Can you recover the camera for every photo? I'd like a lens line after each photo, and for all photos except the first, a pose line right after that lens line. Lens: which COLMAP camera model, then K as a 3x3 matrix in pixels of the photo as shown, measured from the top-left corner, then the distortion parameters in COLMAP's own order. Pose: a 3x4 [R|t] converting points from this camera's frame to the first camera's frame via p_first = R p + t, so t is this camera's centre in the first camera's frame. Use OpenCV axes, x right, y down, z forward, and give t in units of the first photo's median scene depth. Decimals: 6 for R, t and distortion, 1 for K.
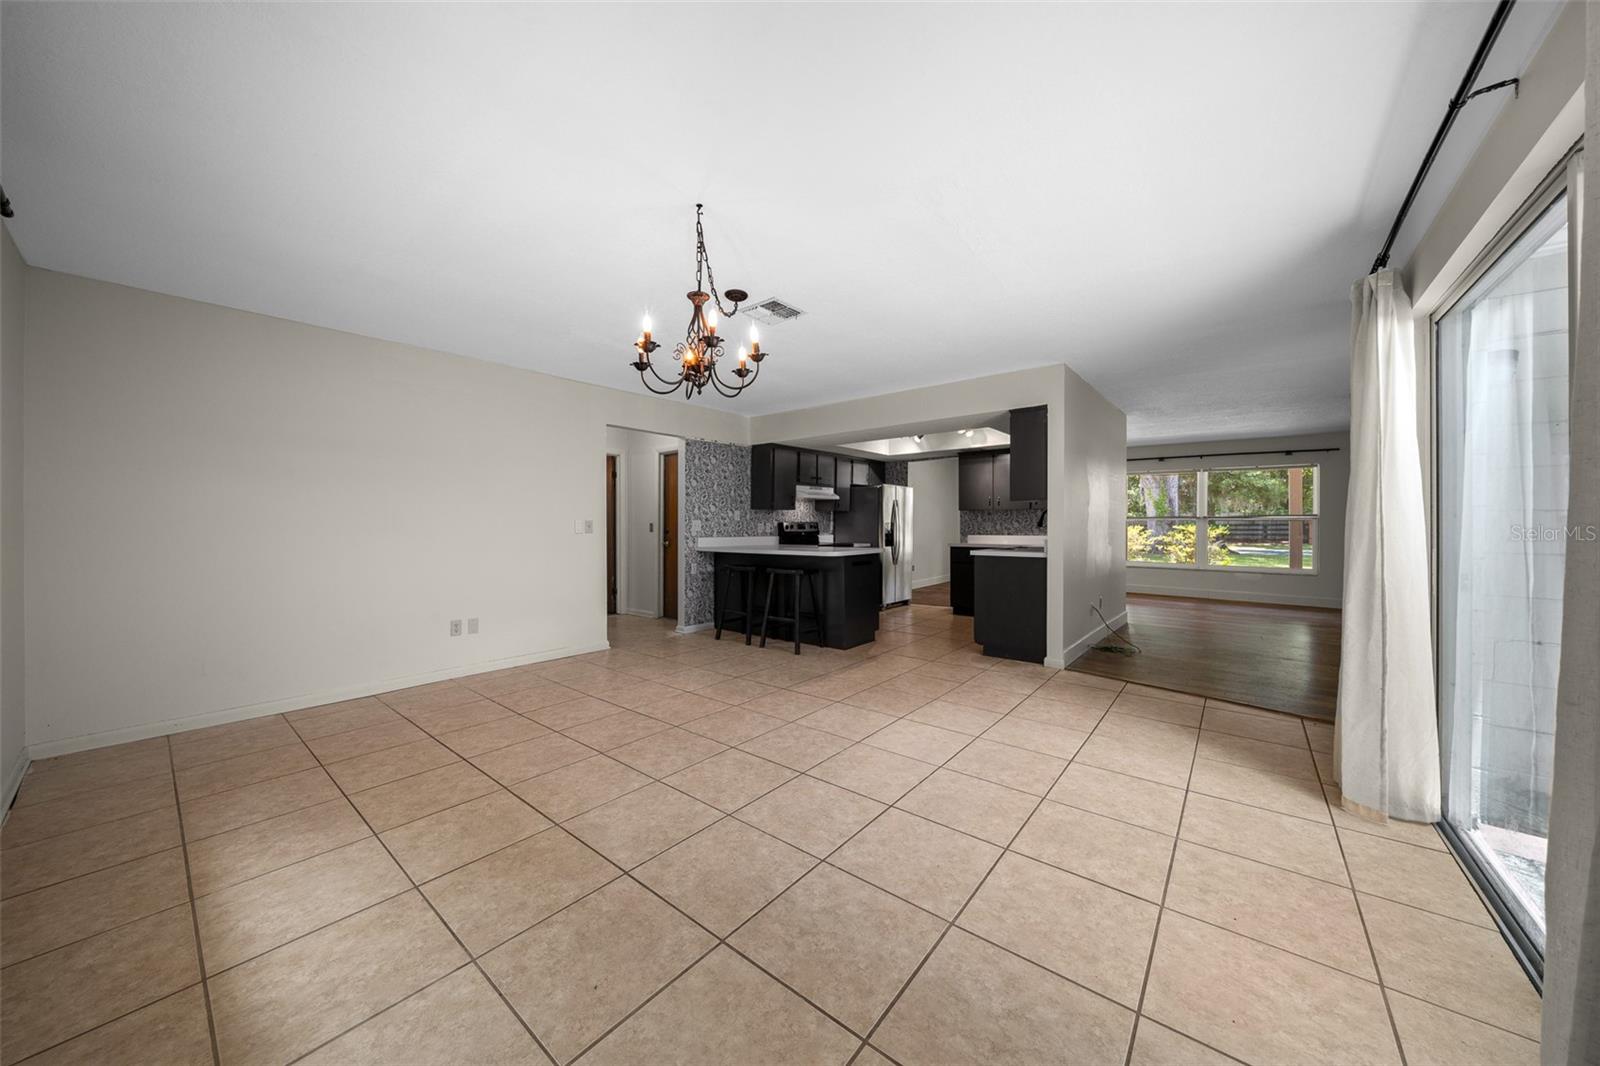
lens RADIAL K [[546.5, 0, 799.6], [0, 546.5, 523.7], [0, 0, 1]] dist [-0.008275, 0.000167]
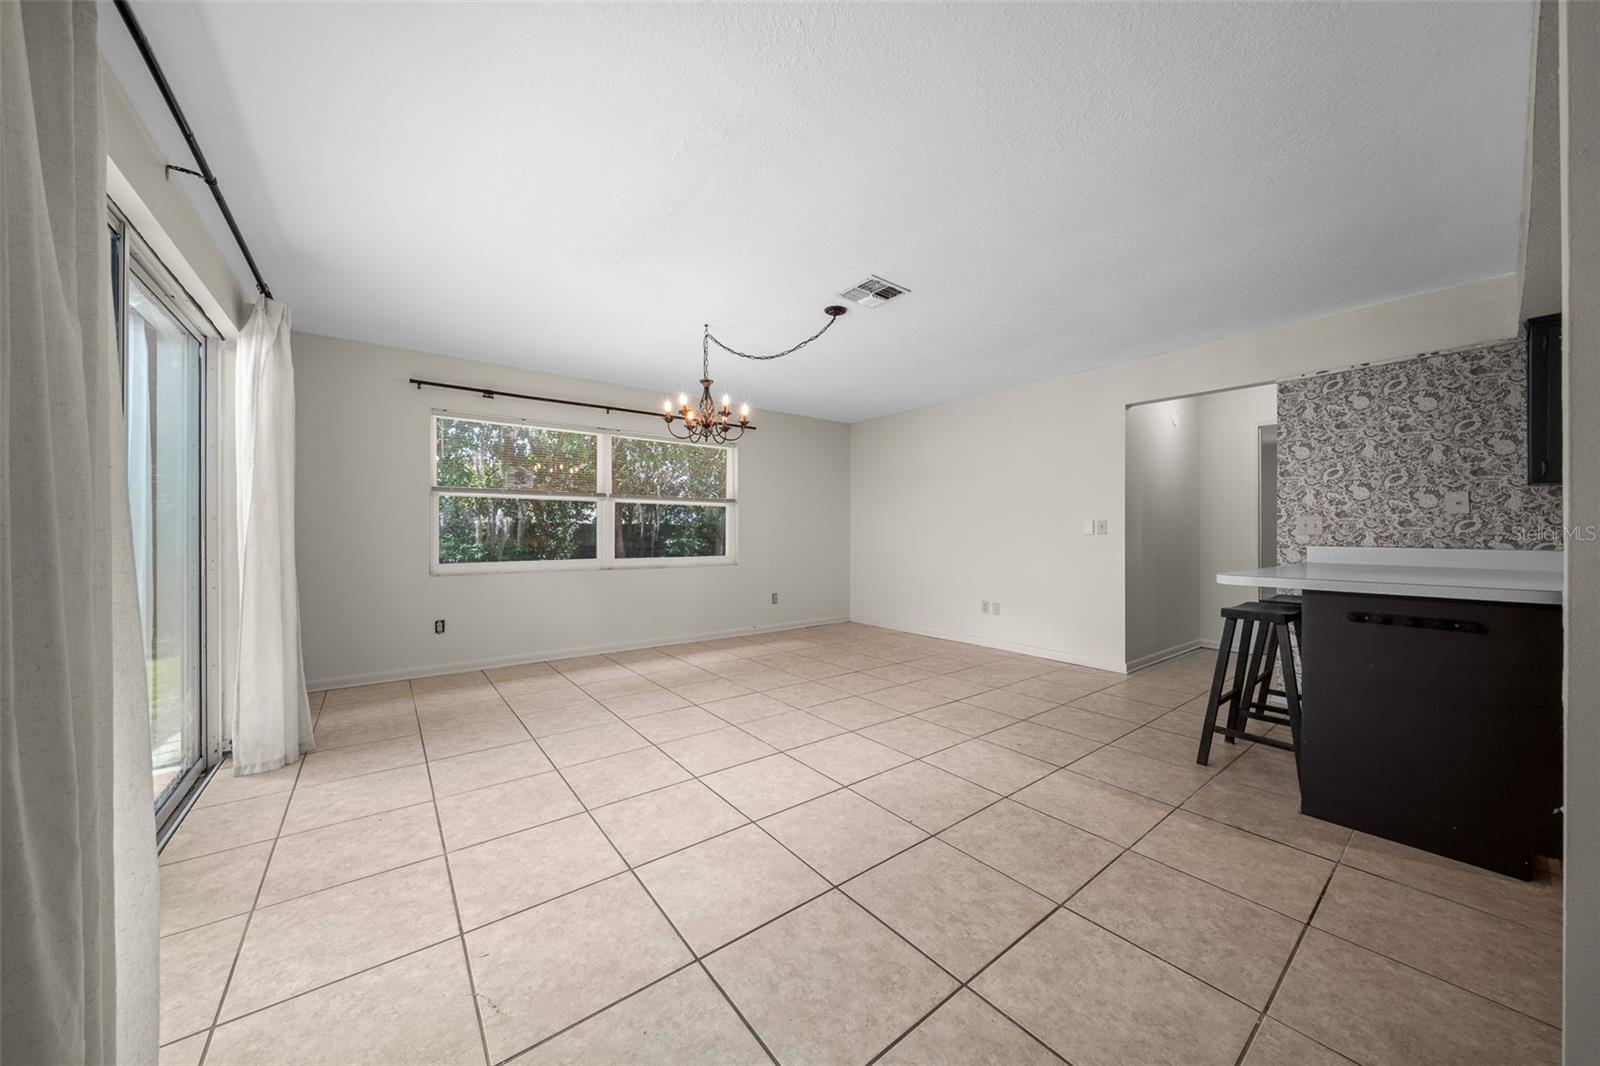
lens RADIAL K [[546.5, 0, 804.4], [0, 546.5, 534.9], [0, 0, 1]] dist [-0.008275, 0.000167]
pose [[-0.222737, 0.004107, -0.974870, 0.881697], [-0.002225, 0.999986, 0.004721, 0.022053], [0.974876, 0.003221, -0.222725, 1.089639]]
